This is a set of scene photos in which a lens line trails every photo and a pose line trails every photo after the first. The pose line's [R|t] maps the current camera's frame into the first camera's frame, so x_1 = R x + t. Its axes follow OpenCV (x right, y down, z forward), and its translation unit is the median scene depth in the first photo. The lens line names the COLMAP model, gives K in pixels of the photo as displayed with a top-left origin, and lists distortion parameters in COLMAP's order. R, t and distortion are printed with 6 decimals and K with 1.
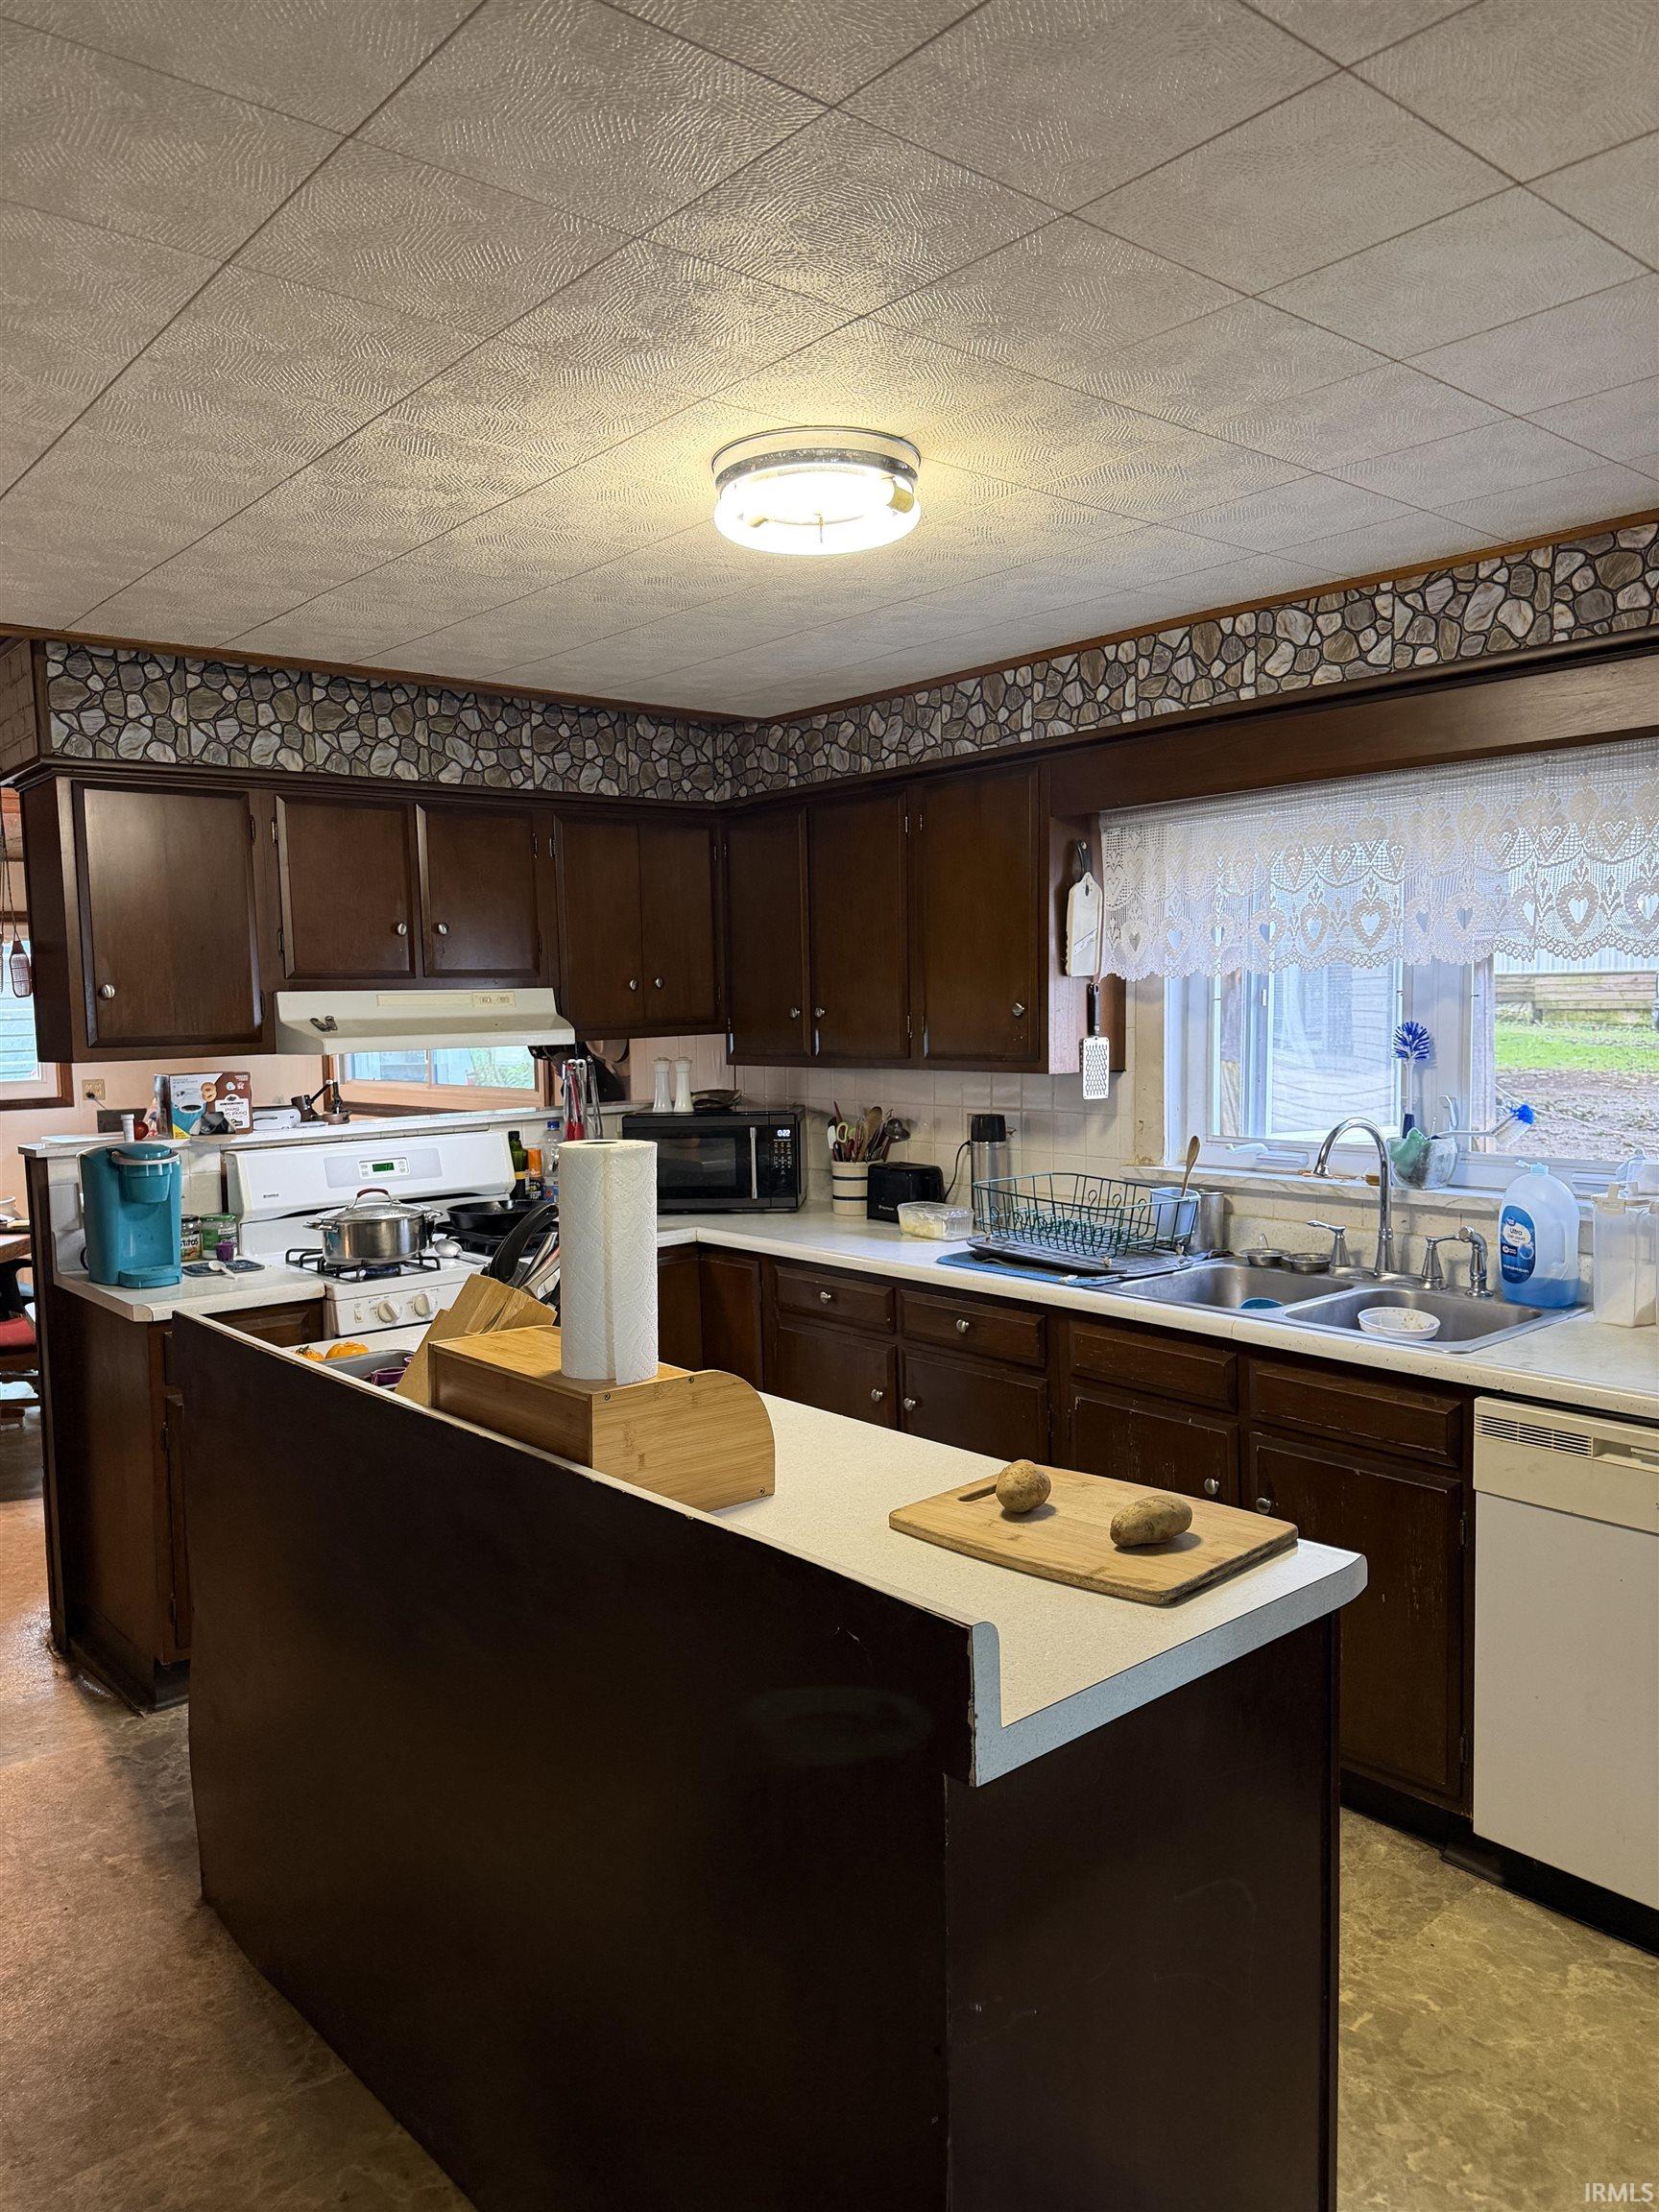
lens RADIAL K [[1547.7, 0, 834.6], [0, 1547.7, 1108.3], [0, 0, 1]] dist [0.006464, -0.006394]
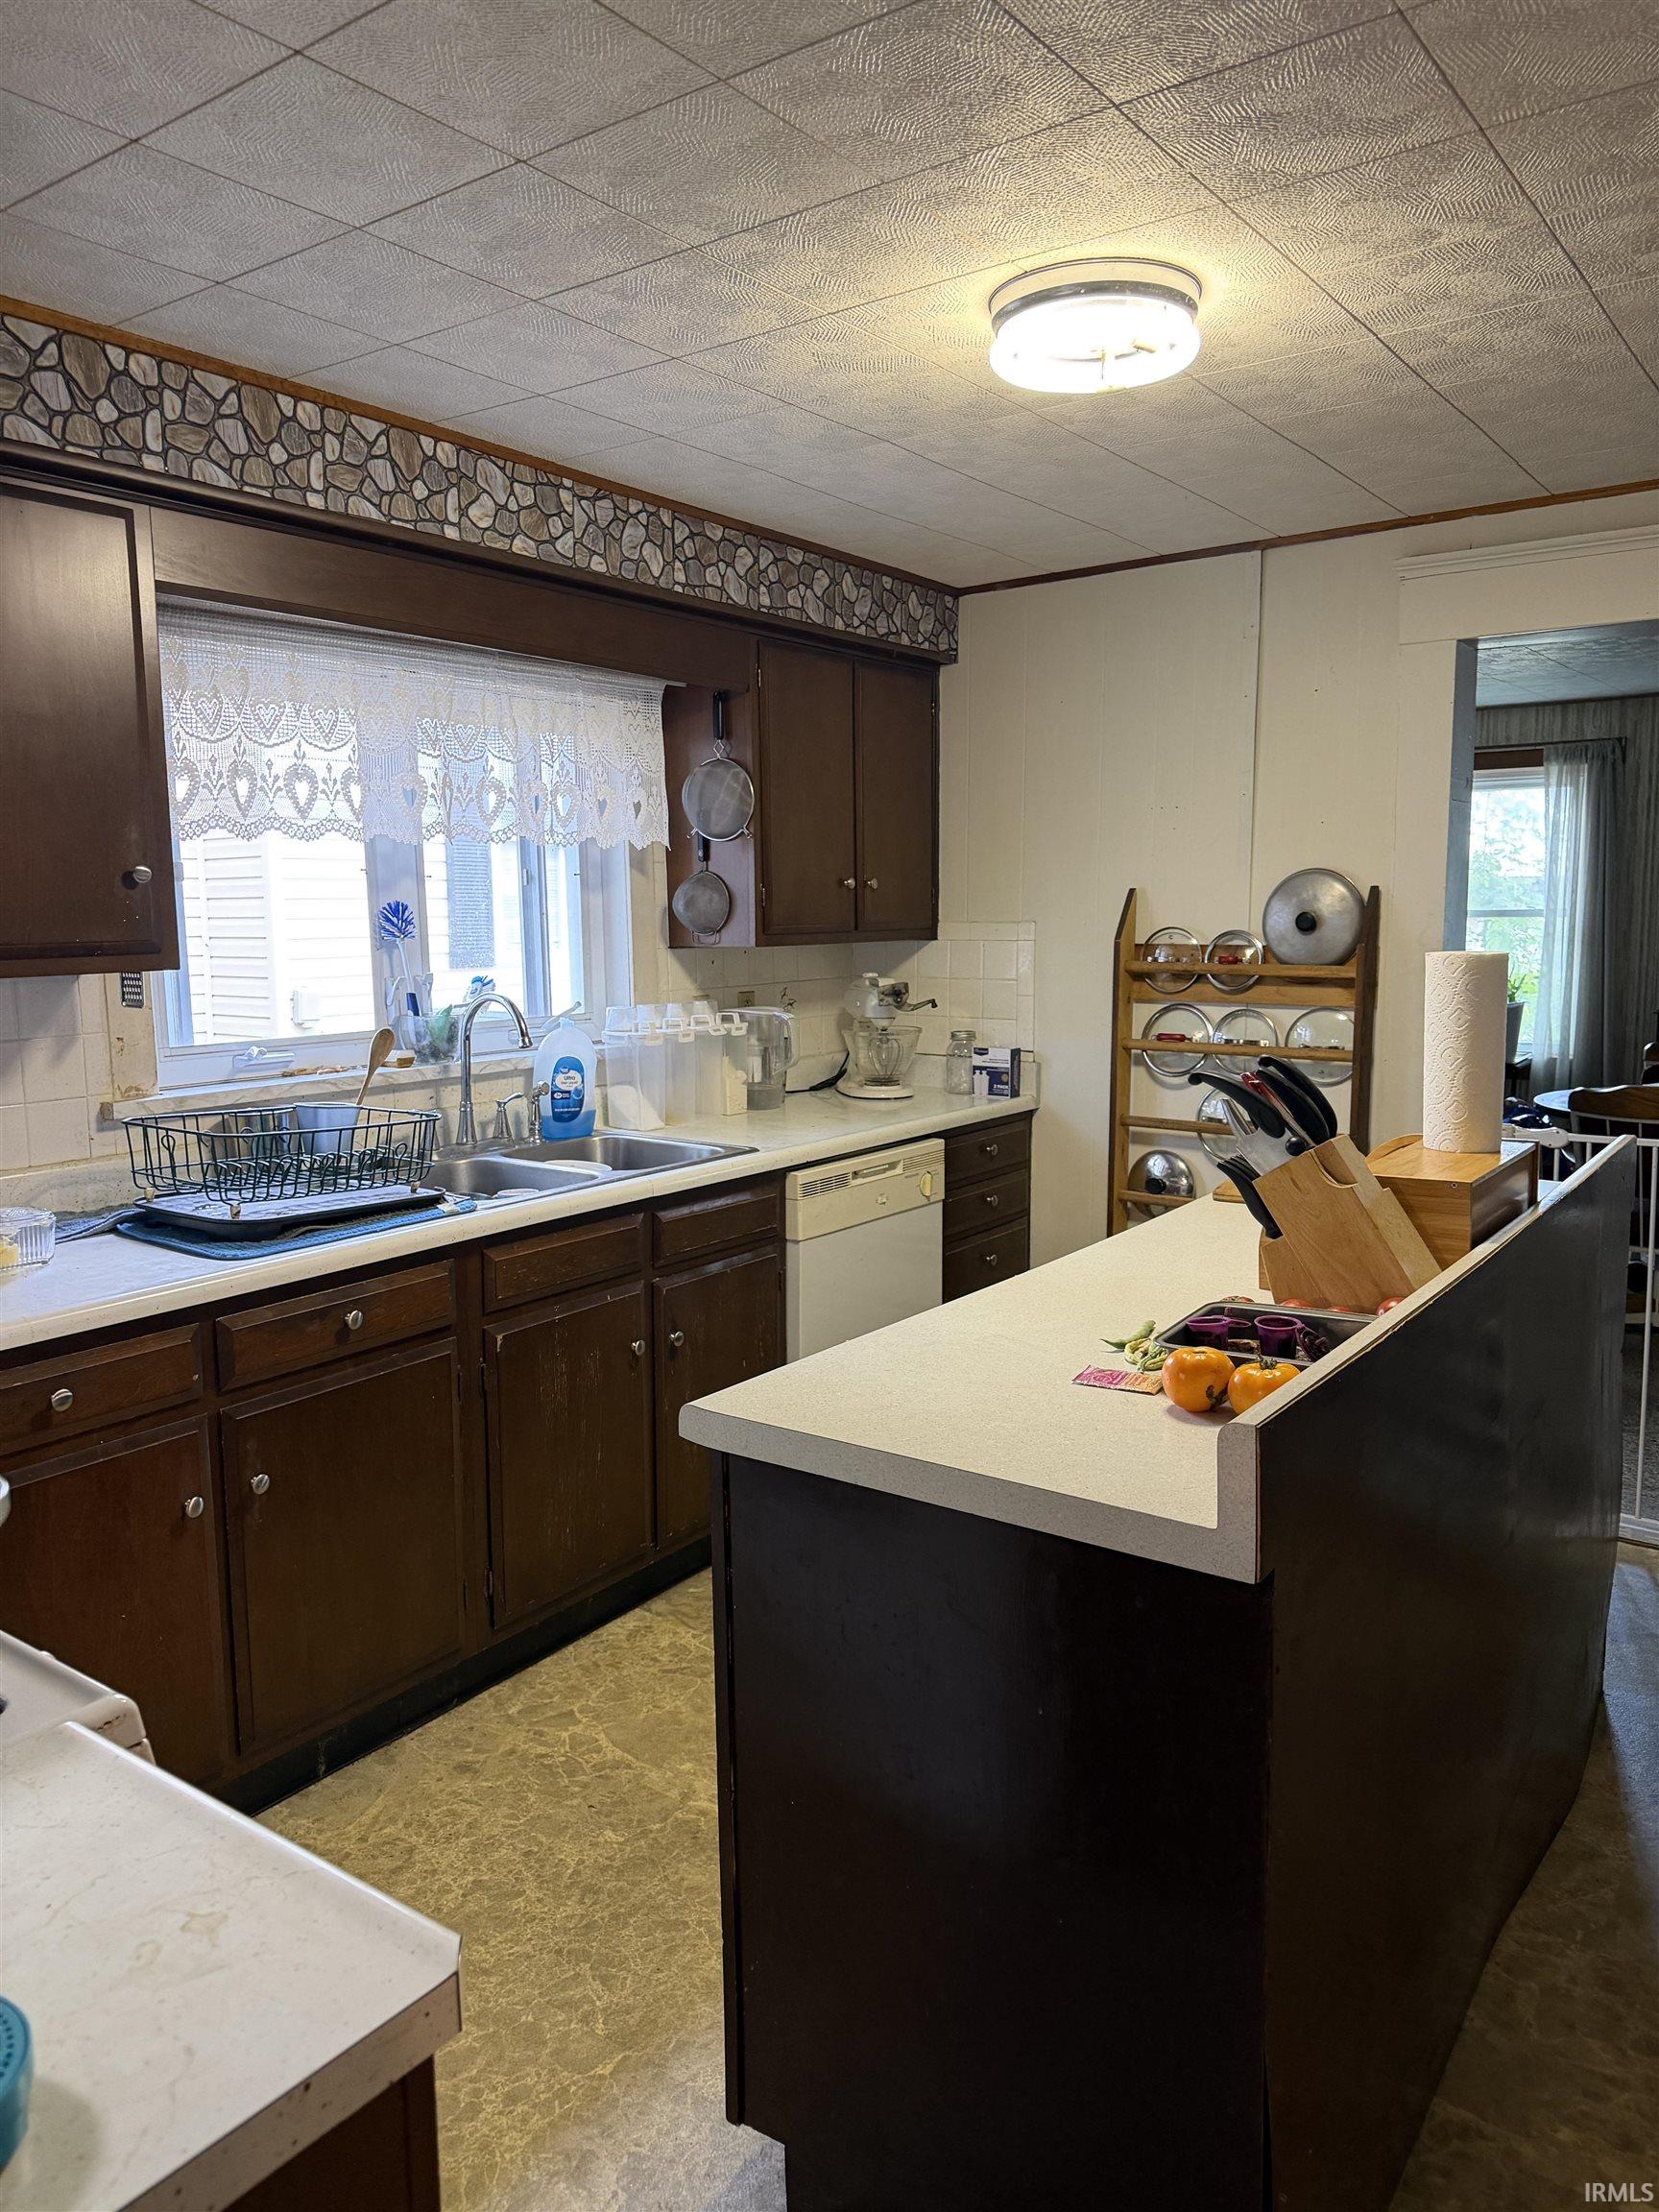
lens RADIAL K [[1547.7, 0, 915.4], [0, 1547.7, 1133.2], [0, 0, 1]] dist [0.006464, -0.006394]
pose [[-0.263540, -0.132582, 0.955494, -0.745840], [0.076011, 0.984576, 0.157582, -0.043088], [-0.961649, 0.114158, -0.249397, 1.030075]]
